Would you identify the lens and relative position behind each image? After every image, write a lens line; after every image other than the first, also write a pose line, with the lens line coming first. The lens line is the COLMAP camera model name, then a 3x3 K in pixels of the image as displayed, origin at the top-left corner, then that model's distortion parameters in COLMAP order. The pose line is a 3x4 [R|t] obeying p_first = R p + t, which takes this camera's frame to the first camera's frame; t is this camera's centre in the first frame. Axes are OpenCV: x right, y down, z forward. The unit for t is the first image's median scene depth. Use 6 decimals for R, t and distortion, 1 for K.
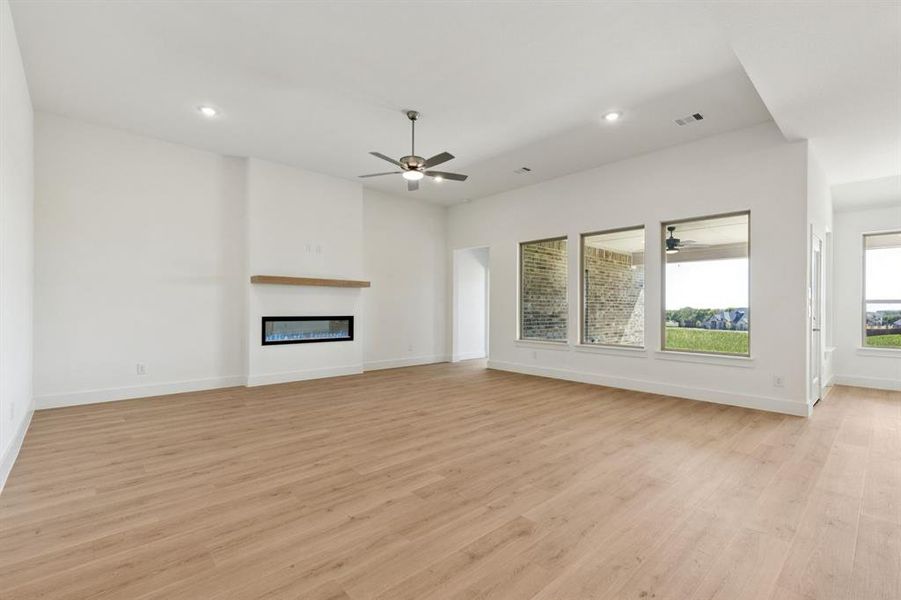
lens RADIAL K [[409.2, 0, 452.4], [0, 409.2, 307.2], [0, 0, 1]] dist [-0.004435, -0.000145]
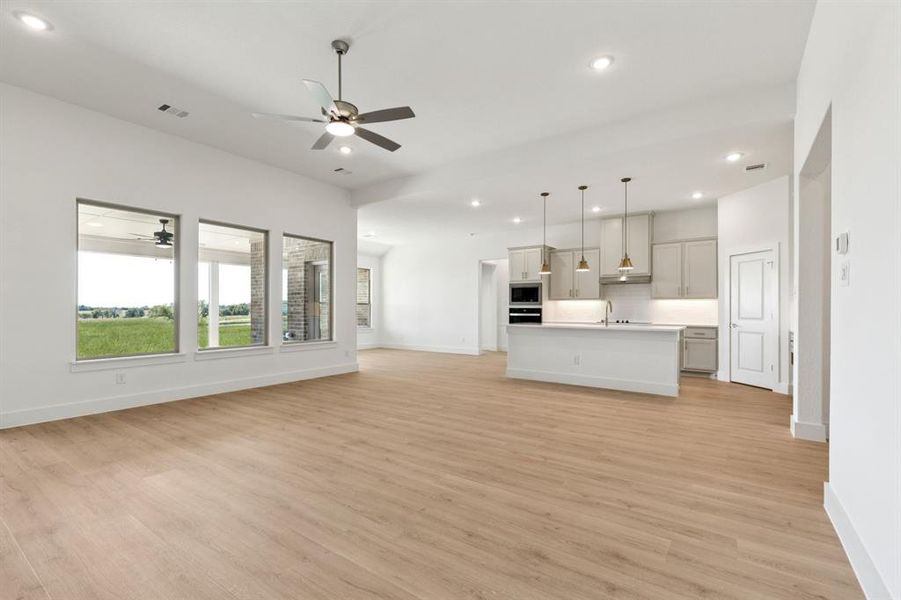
lens RADIAL K [[409.2, 0, 450.6], [0, 409.2, 303.9], [0, 0, 1]] dist [-0.004435, -0.000145]
pose [[-0.211861, 0.004091, 0.977291, -1.084406], [-0.004902, 0.999974, -0.005248, -0.007265], [-0.977288, -0.005903, -0.211835, 1.210208]]
